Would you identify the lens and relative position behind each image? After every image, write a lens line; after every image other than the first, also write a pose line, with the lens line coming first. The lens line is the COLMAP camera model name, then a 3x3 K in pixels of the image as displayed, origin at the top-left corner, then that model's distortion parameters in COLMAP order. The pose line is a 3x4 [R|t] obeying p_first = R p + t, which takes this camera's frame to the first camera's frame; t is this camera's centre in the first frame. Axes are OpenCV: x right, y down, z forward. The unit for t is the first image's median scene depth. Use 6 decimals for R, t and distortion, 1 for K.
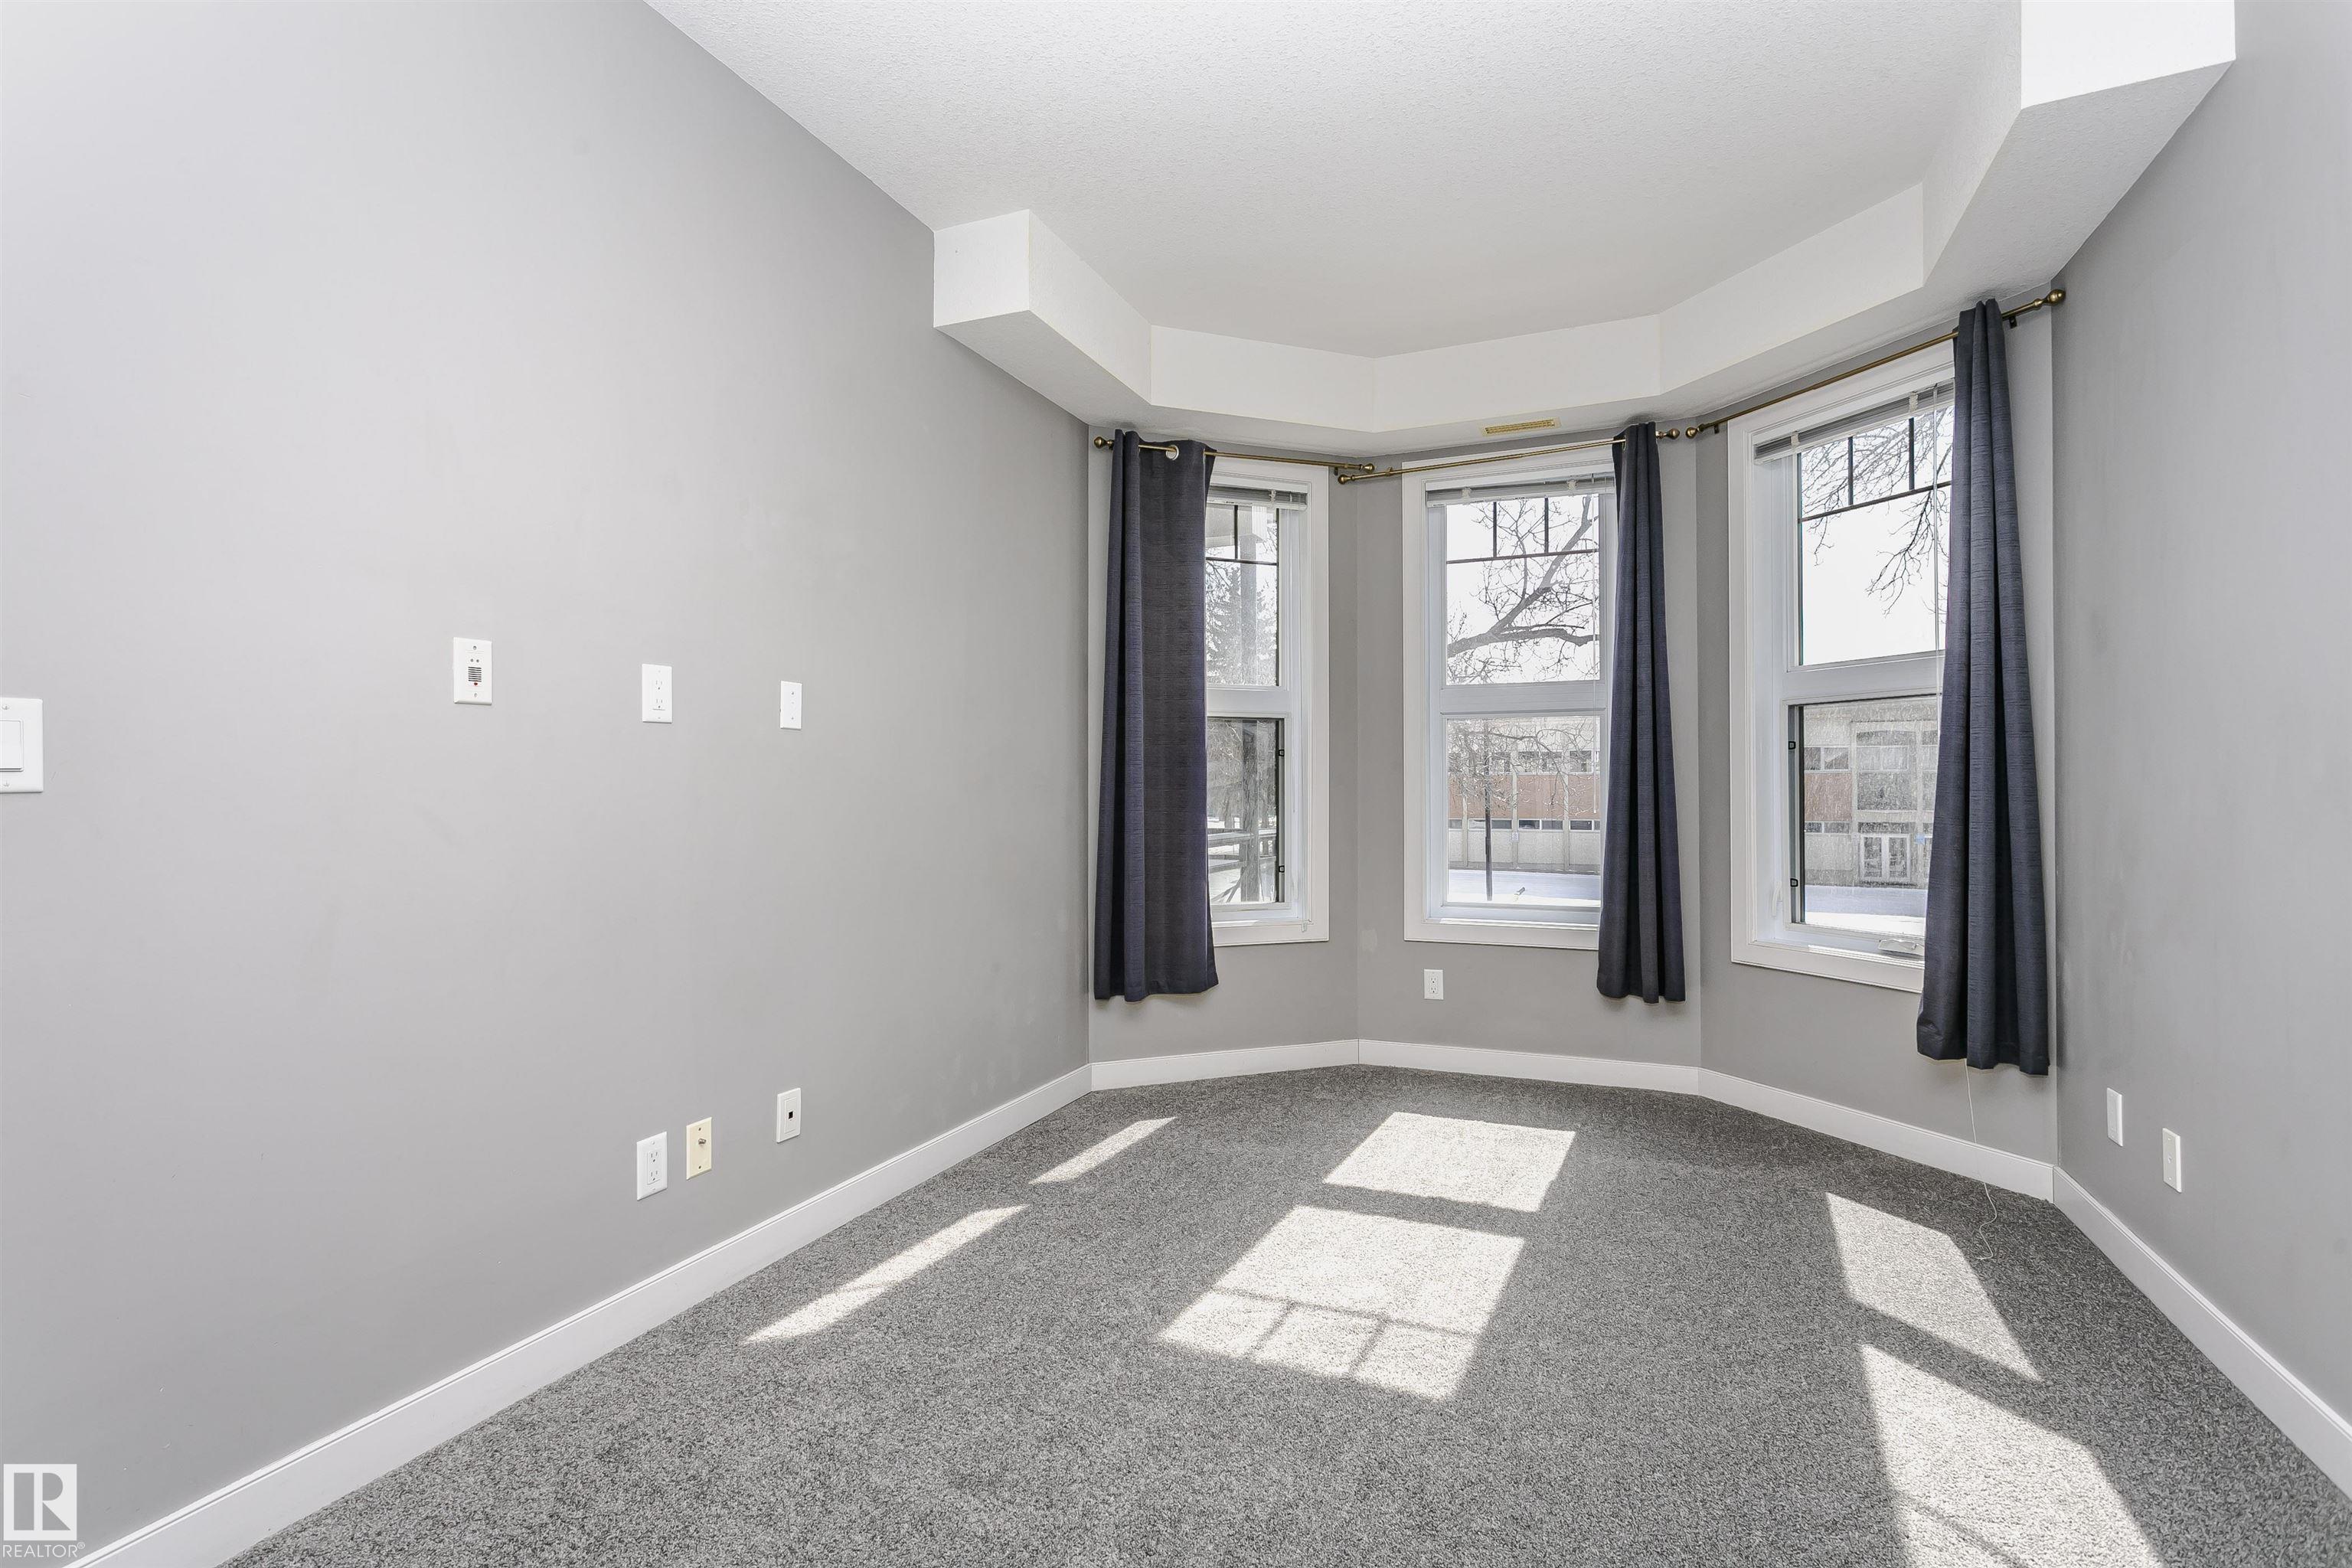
lens RADIAL K [[1138.1, 0, 1149.2], [0, 1138.1, 787.2], [0, 0, 1]] dist [0.003121, 0.001446]
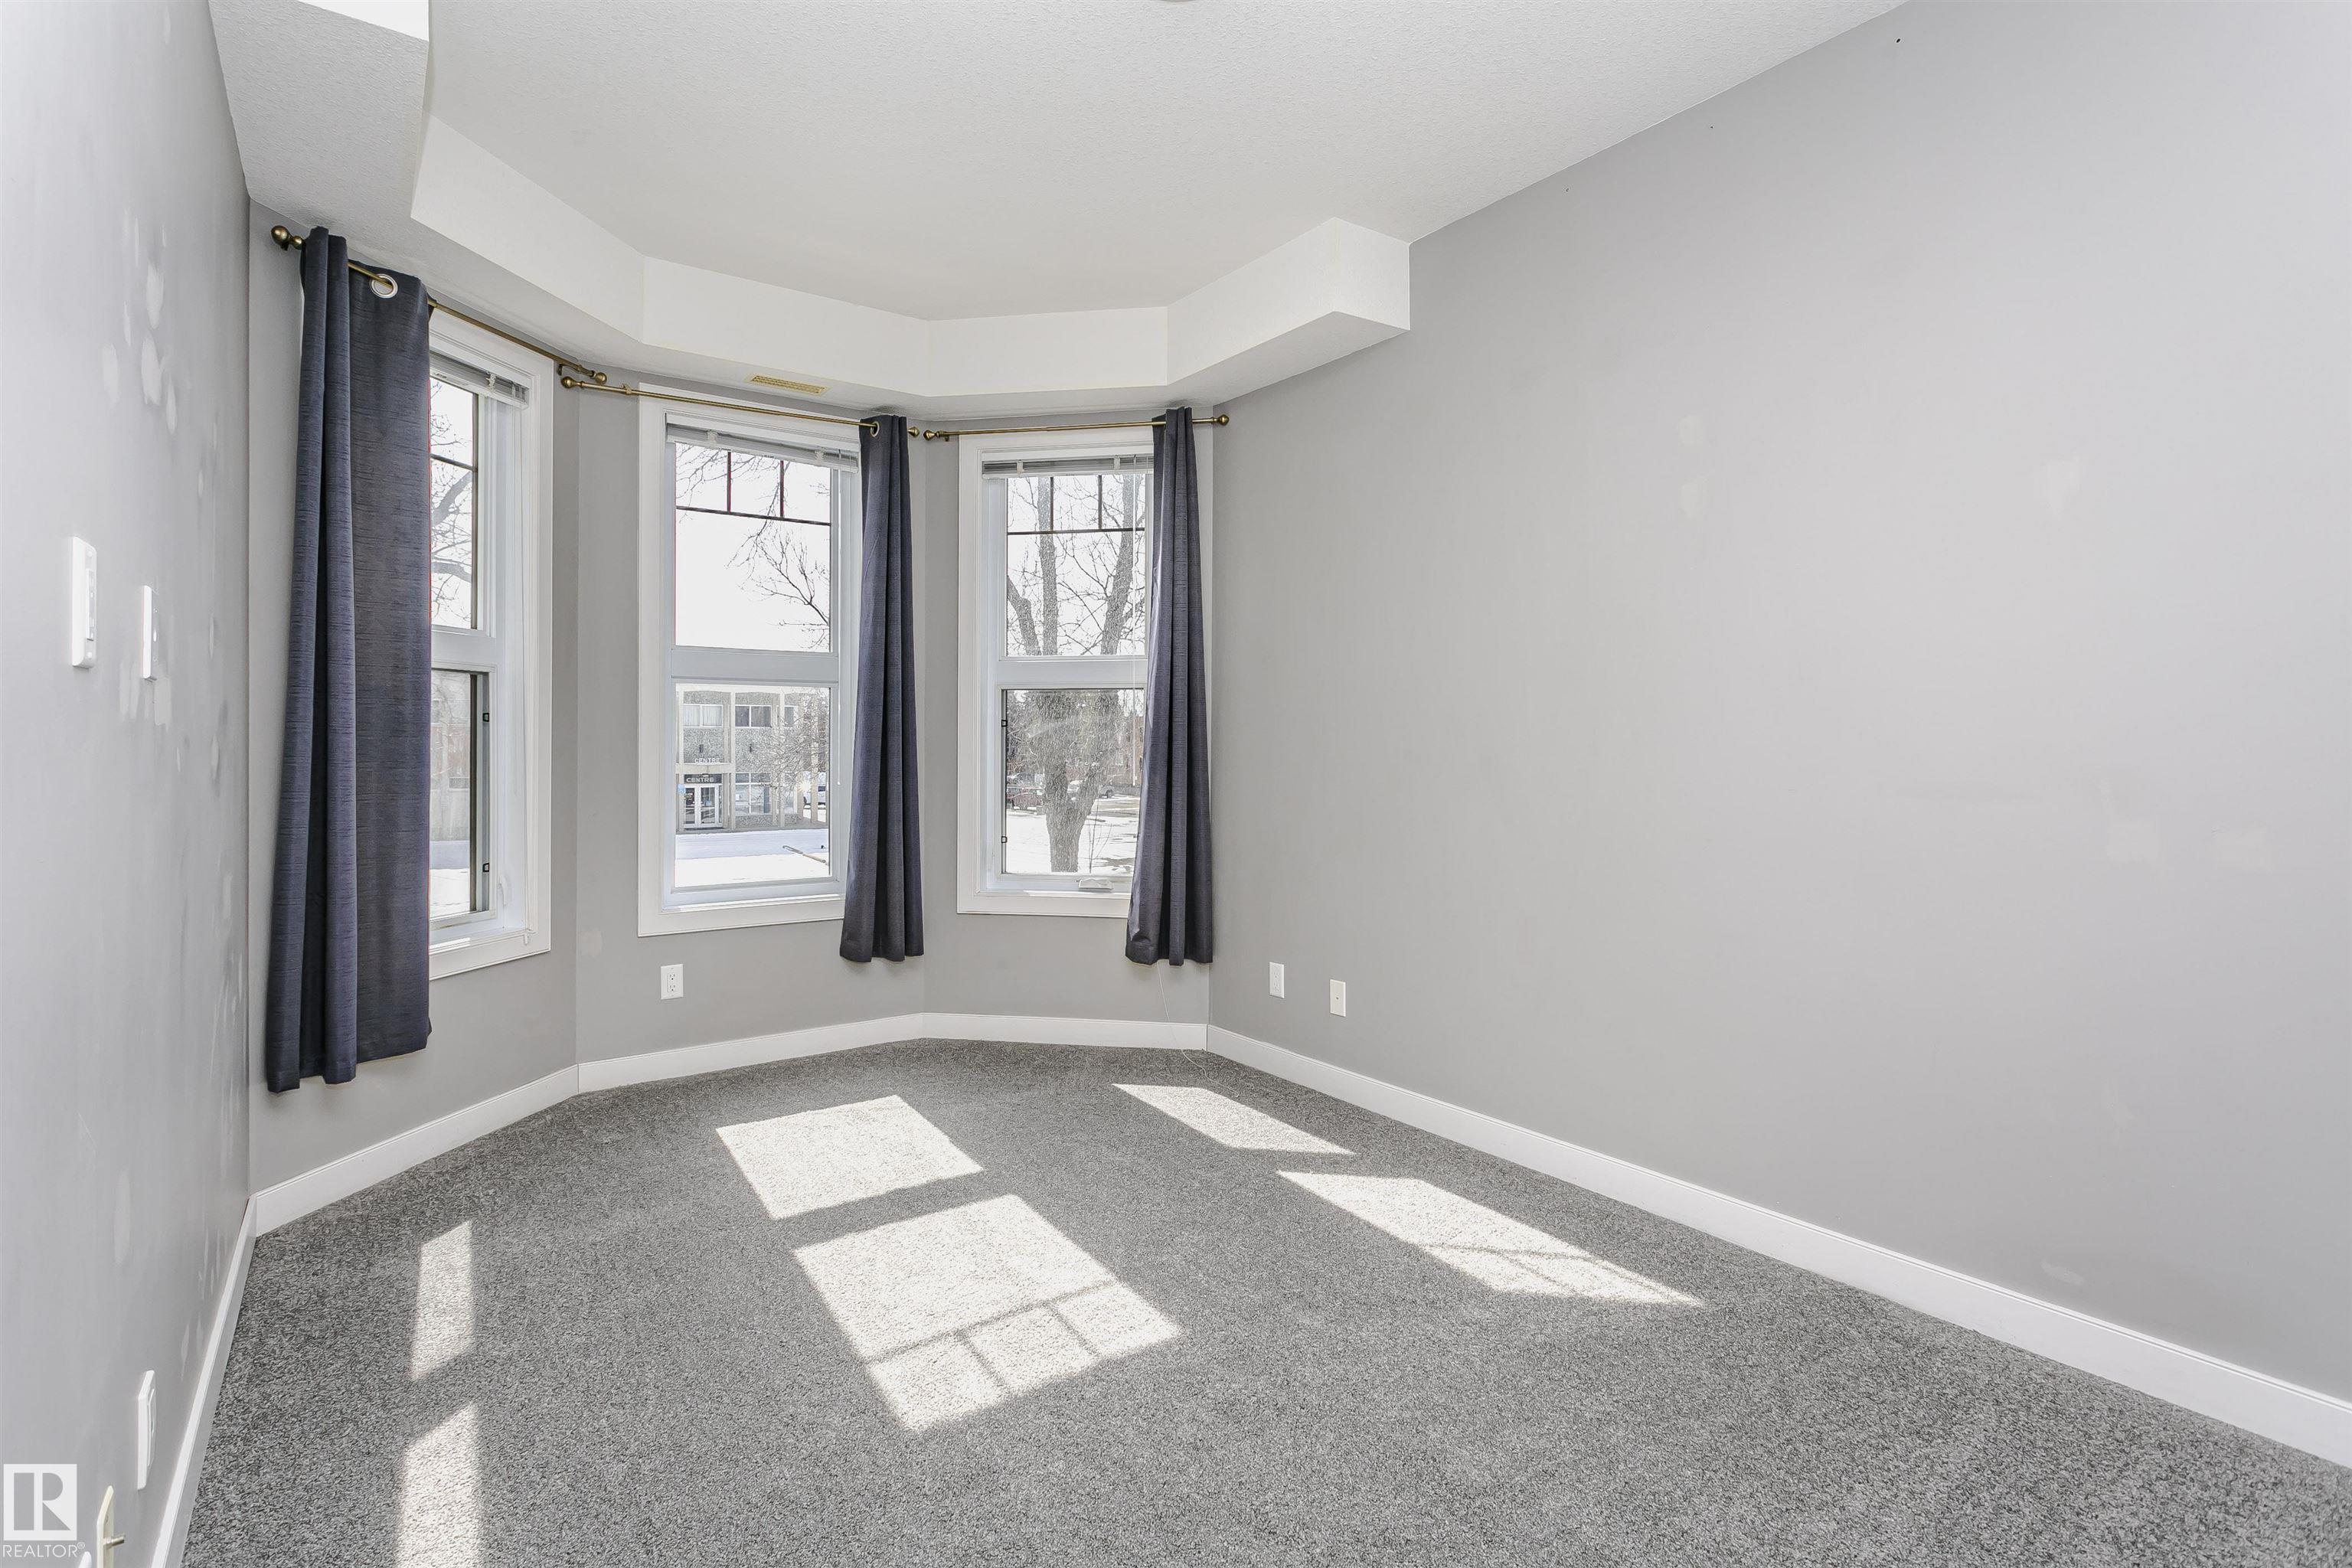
lens RADIAL K [[1148.6, 0, 1169.5], [0, 1148.6, 751.5], [0, 0, 1]] dist [-0.001377, -0.000240]
pose [[0.509338, -0.002392, 0.860563, -0.370646], [-0.003604, 0.999981, 0.004913, -0.013600], [-0.860559, -0.005604, 0.509320, 0.243409]]
